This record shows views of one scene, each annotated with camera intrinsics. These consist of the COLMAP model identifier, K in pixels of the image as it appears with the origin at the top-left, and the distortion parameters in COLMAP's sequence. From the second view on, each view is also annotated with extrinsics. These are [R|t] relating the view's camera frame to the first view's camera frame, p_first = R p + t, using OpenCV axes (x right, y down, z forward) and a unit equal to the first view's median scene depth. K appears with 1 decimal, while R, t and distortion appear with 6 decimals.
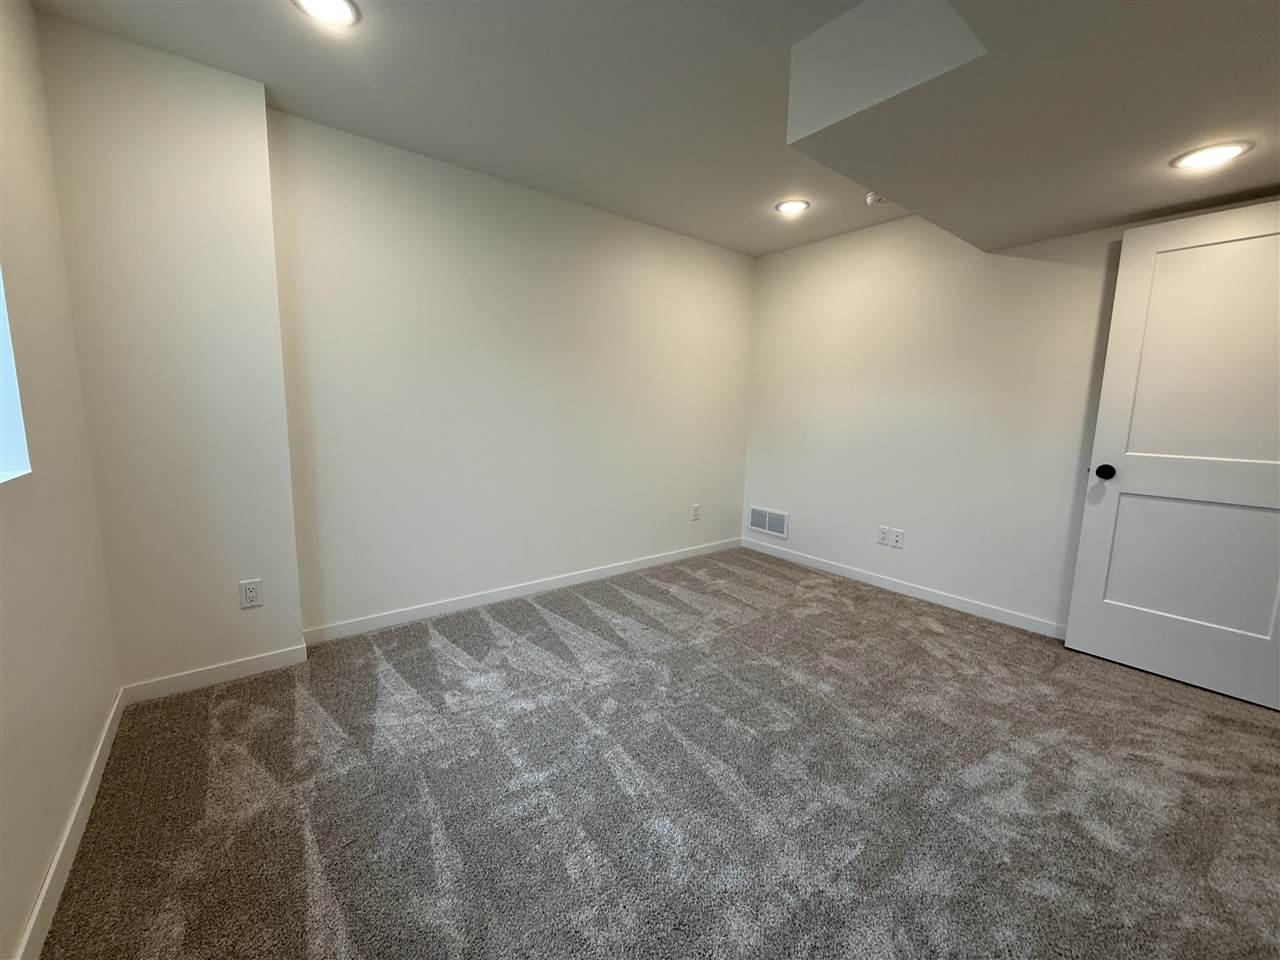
lens RADIAL K [[517.2, 0, 640.0], [0, 517.2, 480.0], [0, 0, 1]] dist [0.018299, 0.000119]
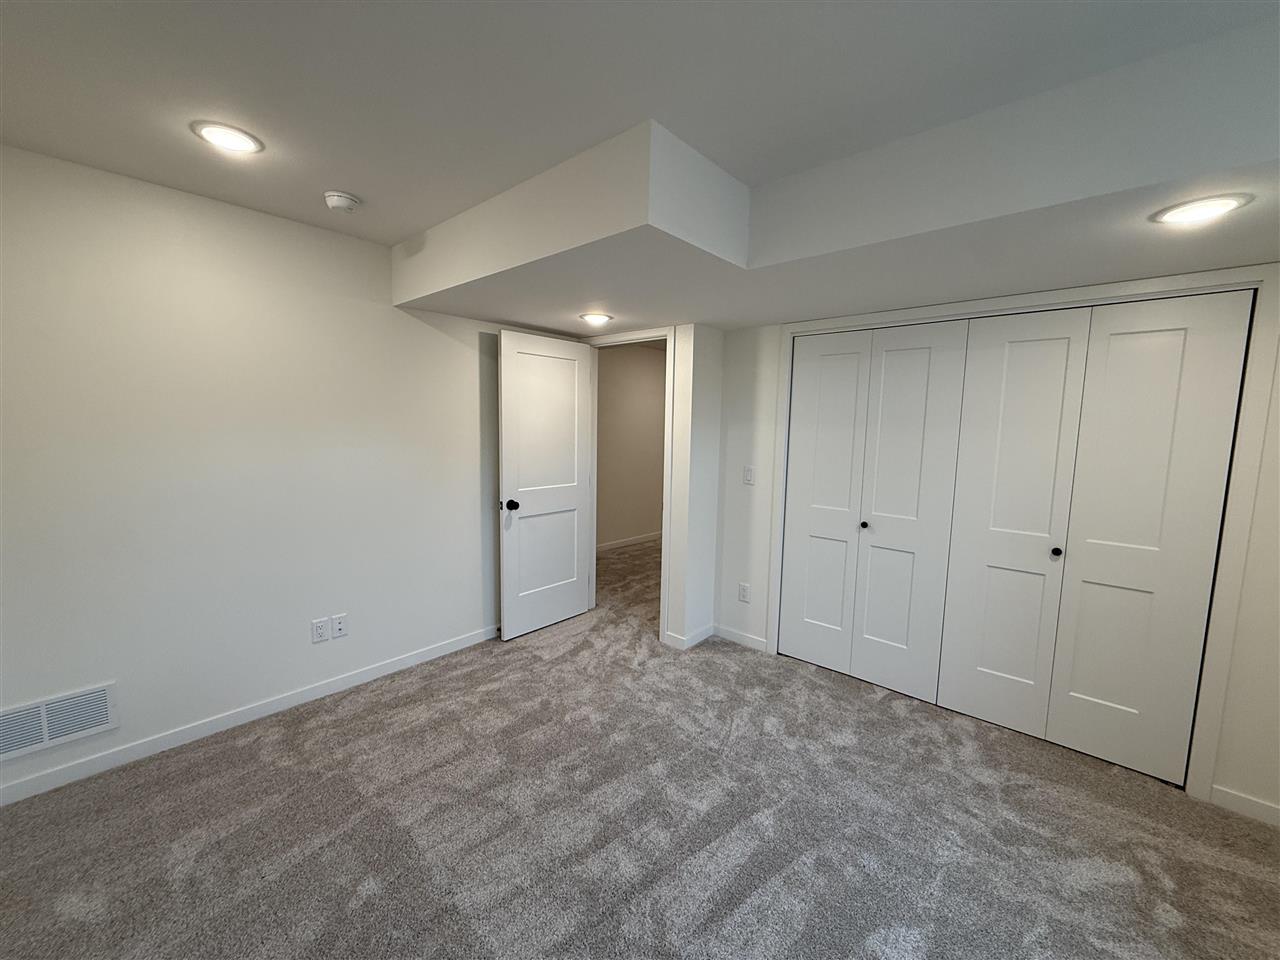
lens RADIAL K [[517.2, 0, 640.0], [0, 517.2, 480.0], [0, 0, 1]] dist [0.018299, 0.000119]
pose [[-0.186560, -0.126709, 0.974238, -0.499190], [0.115982, 0.981873, 0.149912, -0.252978], [-0.975573, 0.140962, -0.168483, 0.946154]]
